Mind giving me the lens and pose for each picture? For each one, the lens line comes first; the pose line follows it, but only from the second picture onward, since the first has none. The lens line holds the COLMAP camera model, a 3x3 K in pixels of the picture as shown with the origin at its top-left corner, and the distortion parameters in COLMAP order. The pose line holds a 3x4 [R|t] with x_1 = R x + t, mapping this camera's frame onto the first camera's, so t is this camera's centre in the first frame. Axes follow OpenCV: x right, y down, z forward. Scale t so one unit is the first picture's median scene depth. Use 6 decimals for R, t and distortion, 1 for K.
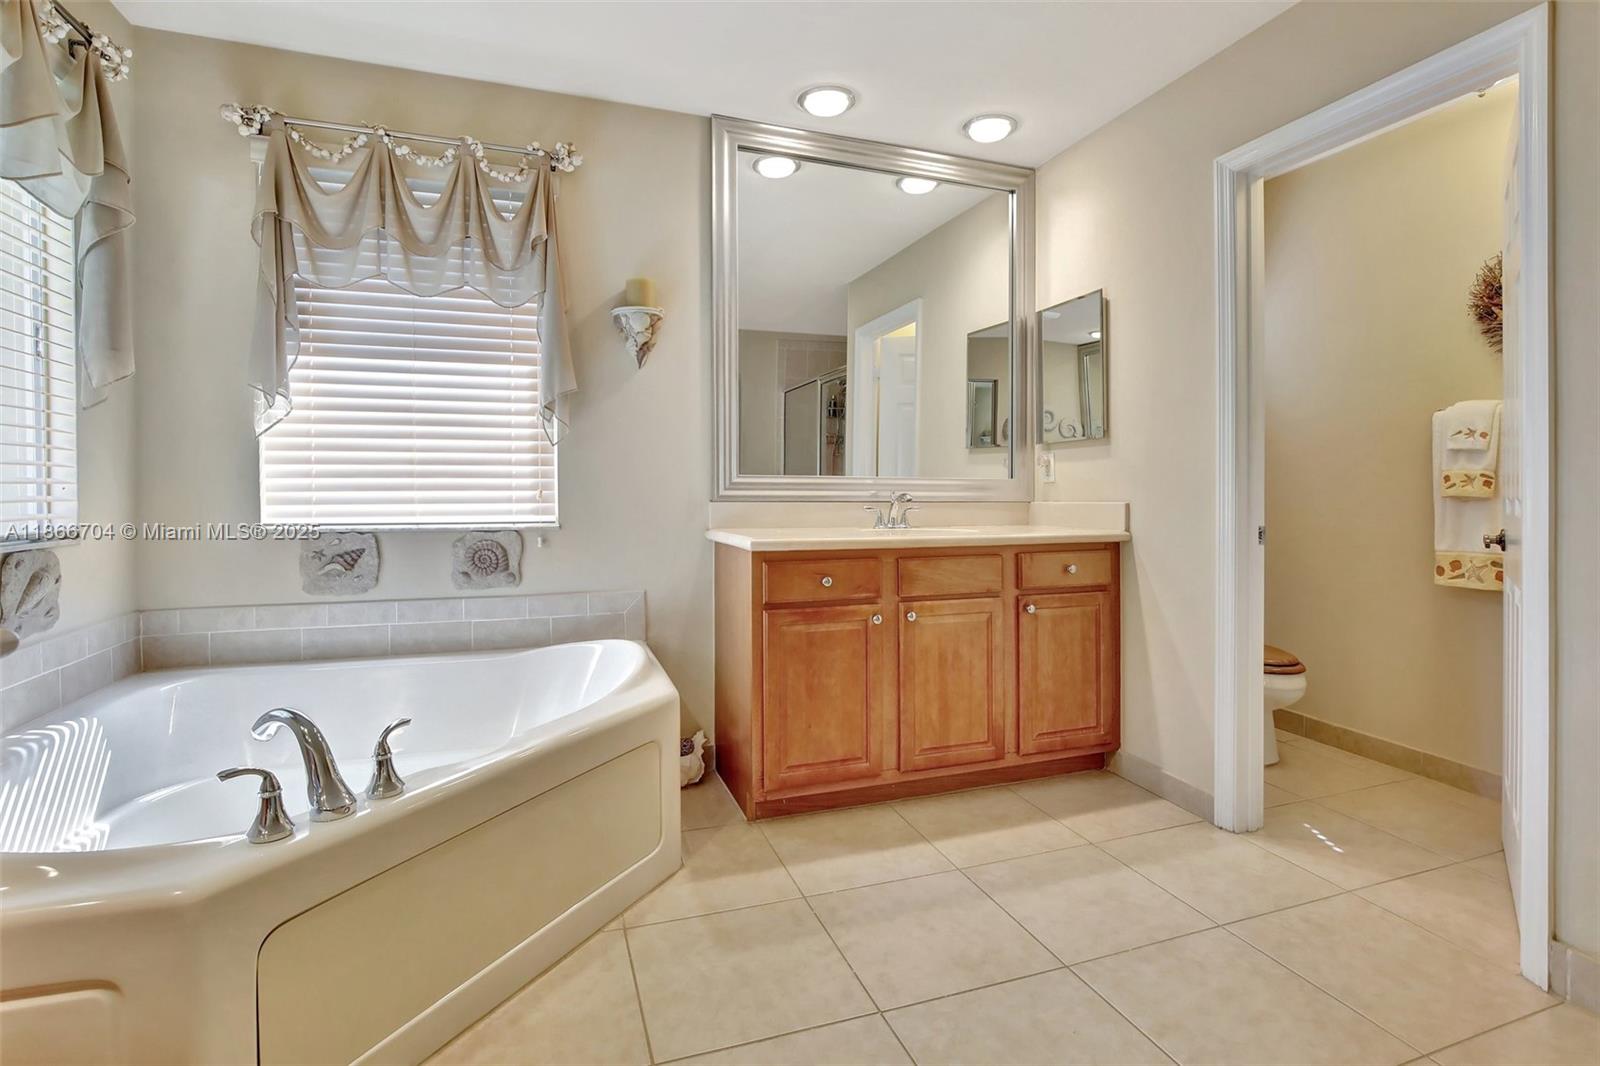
lens RADIAL K [[741.2, 0, 801.9], [0, 741.2, 500.7], [0, 0, 1]] dist [-0.000410, 0.000414]
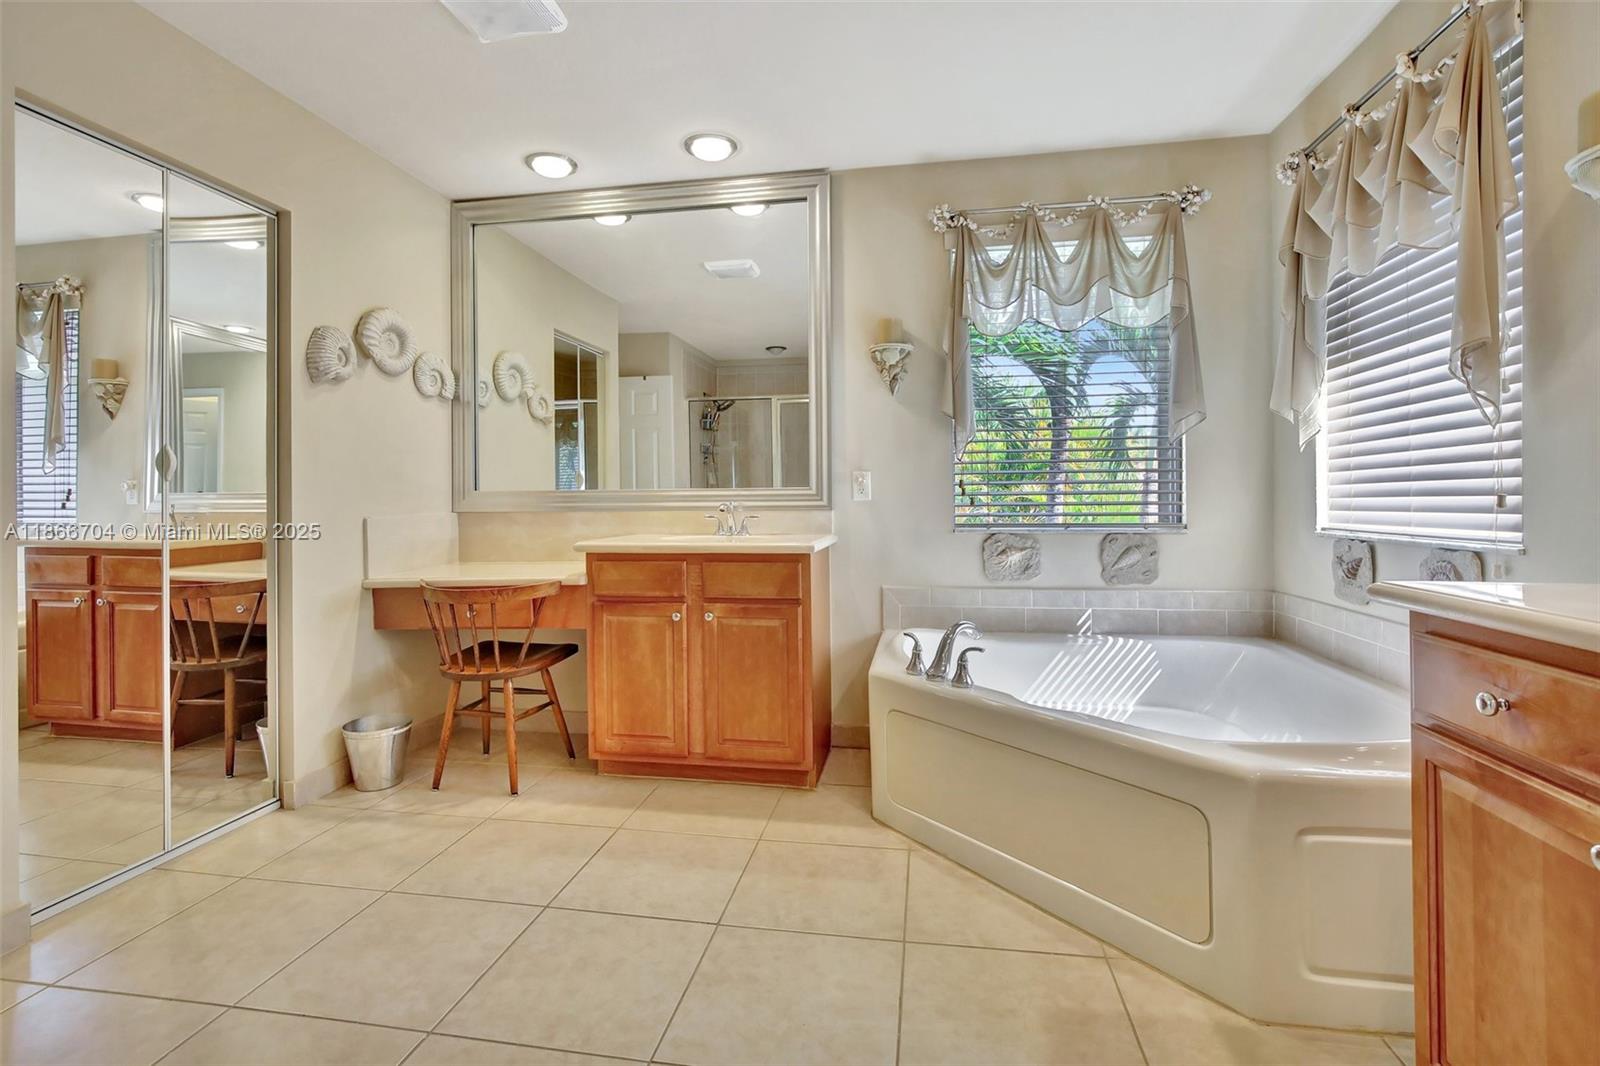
lens RADIAL K [[771.1, 0, 811.8], [0, 771.1, 517.5], [0, 0, 1]] dist [-0.015993, 0.000581]
pose [[-0.471649, 0.021106, -0.881534, 0.772123], [-0.008017, 0.999570, 0.028221, -0.011576], [0.881750, 0.020378, -0.471277, 1.090178]]
